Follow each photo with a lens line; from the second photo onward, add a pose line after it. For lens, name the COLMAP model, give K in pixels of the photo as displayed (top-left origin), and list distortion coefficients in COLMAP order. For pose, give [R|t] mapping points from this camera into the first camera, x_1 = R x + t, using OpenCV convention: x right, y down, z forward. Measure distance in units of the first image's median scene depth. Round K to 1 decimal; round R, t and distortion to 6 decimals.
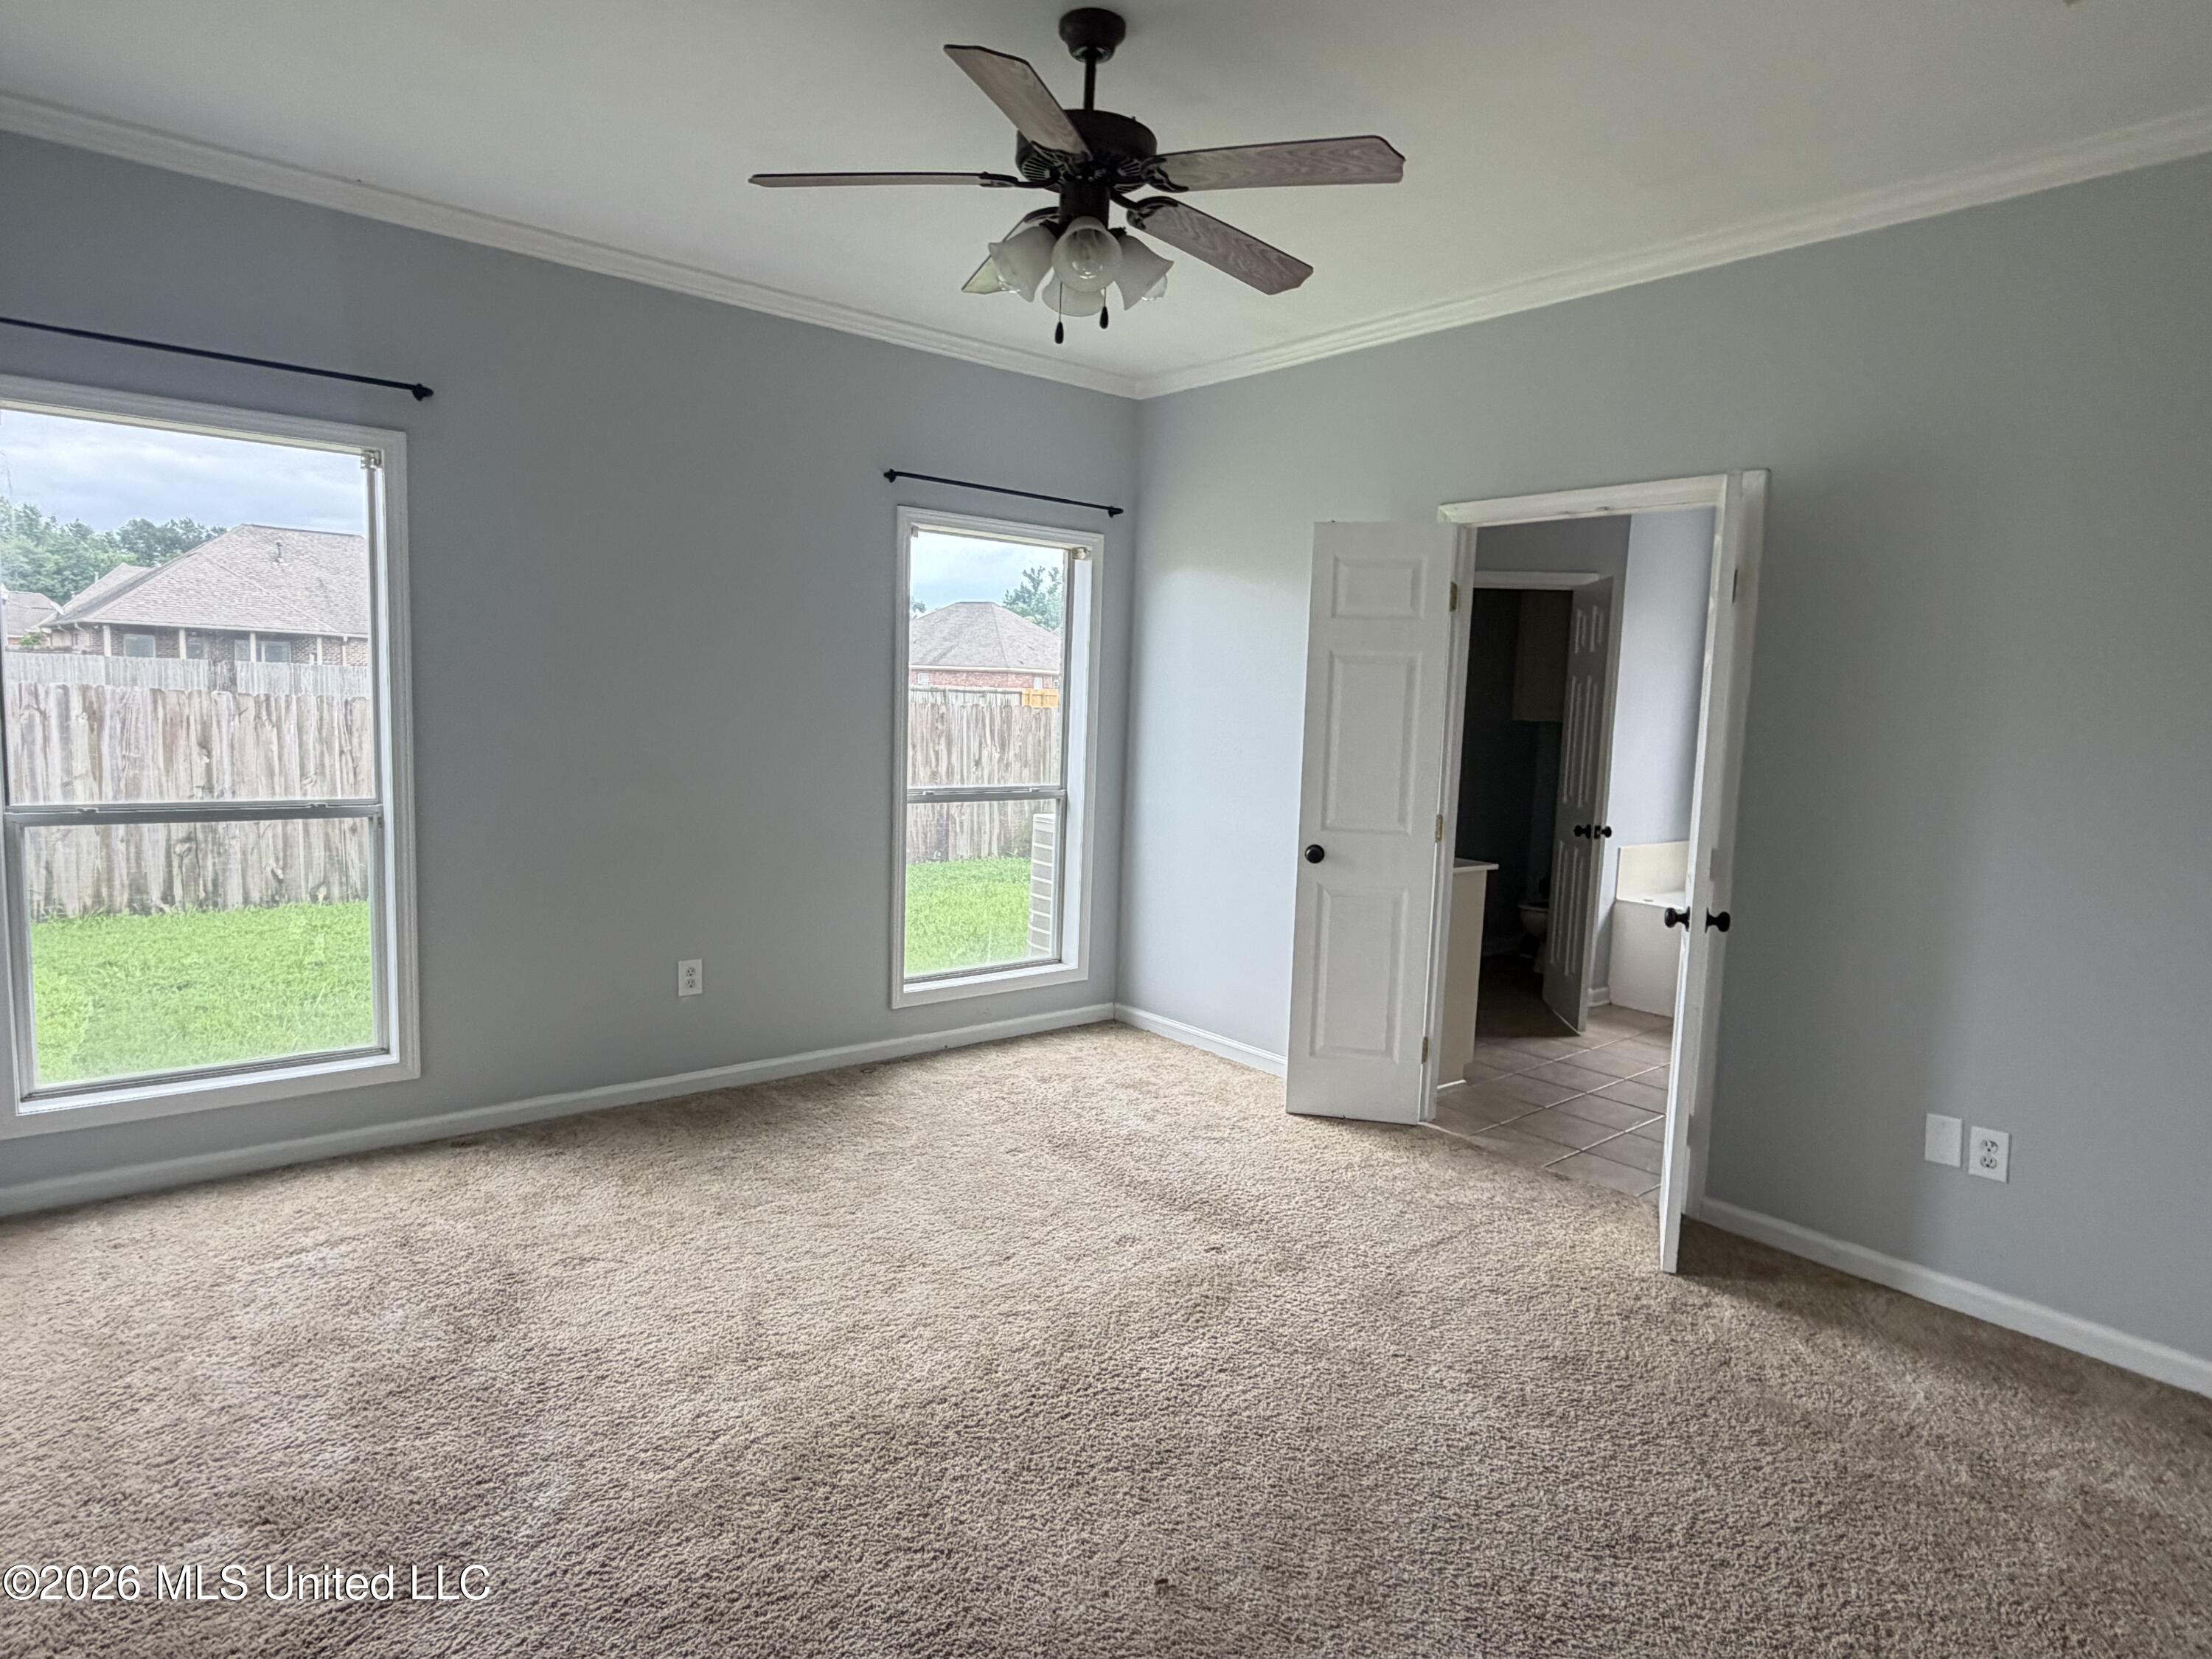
lens RADIAL K [[1252.2, 0, 1106.7], [0, 1252.2, 840.8], [0, 0, 1]] dist [0.002089, -0.000881]
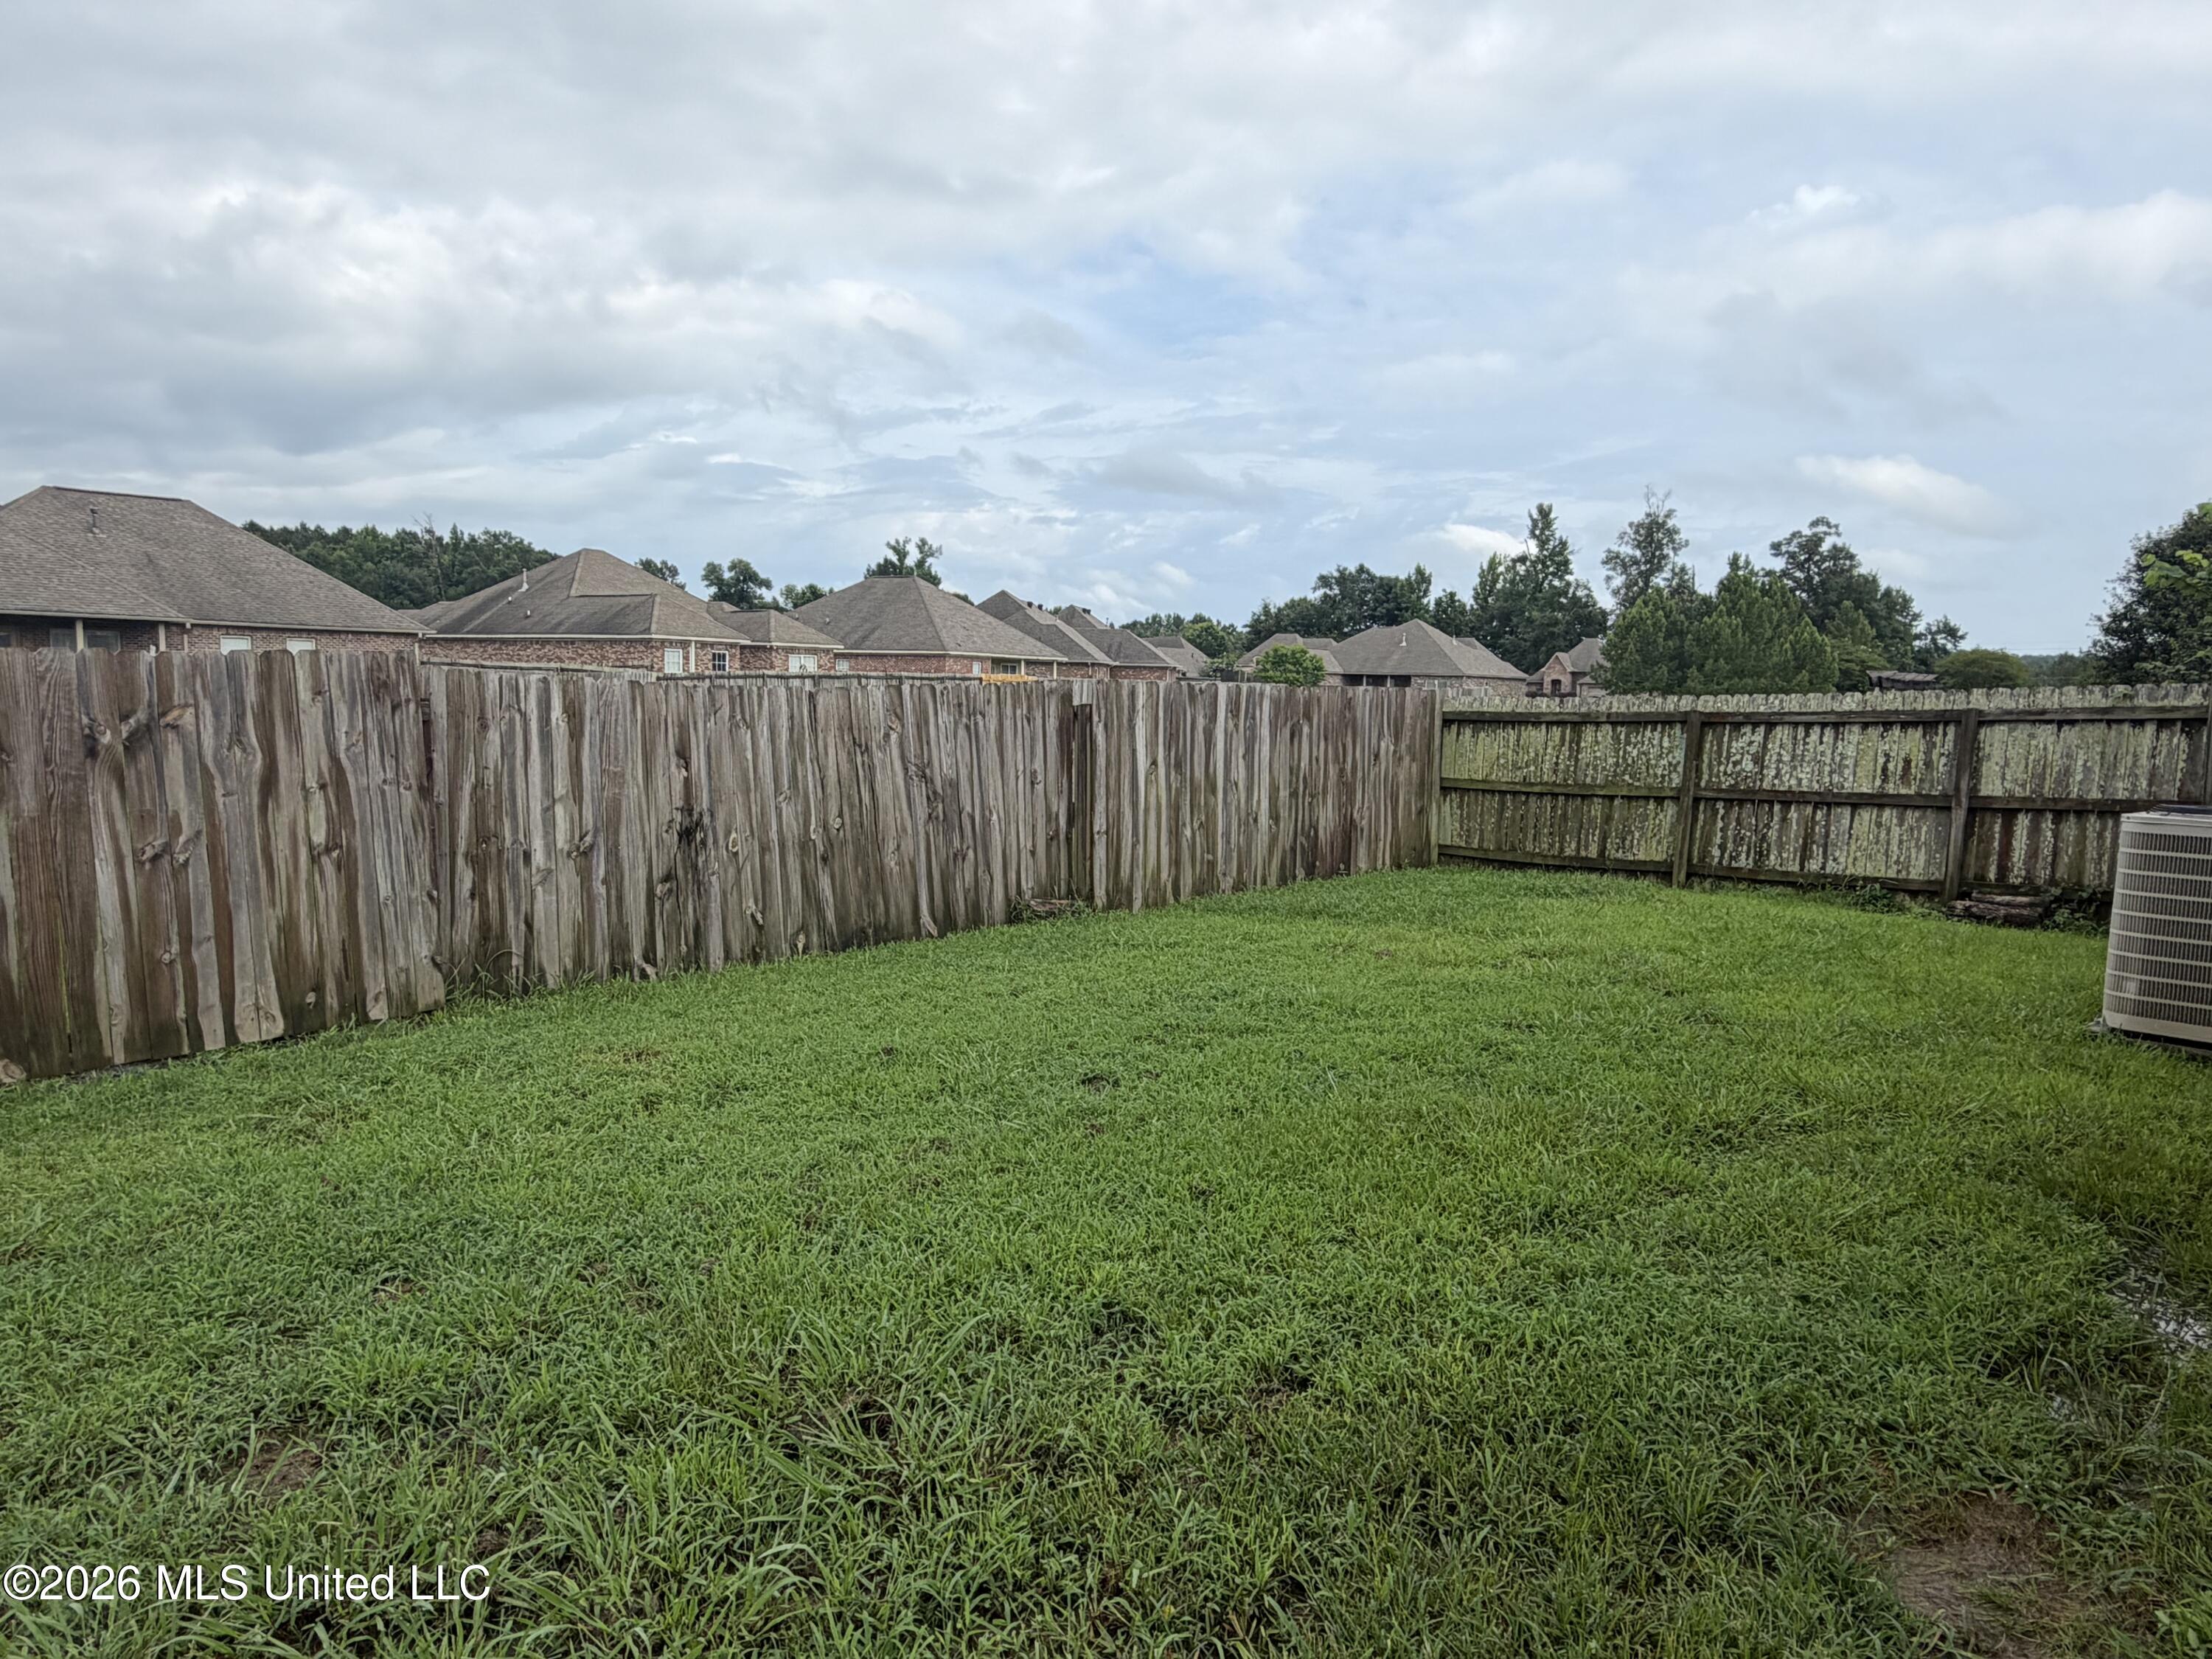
lens RADIAL K [[1393.7, 0, 1106.0], [0, 1393.7, 829.5], [0, 0, 1]] dist [-0.003052, -0.001229]
pose [[0.994422, -0.025813, 0.102268, -0.534809], [0.026680, 0.999619, -0.007114, -0.016678], [-0.102046, 0.009802, 0.994731, 0.126664]]
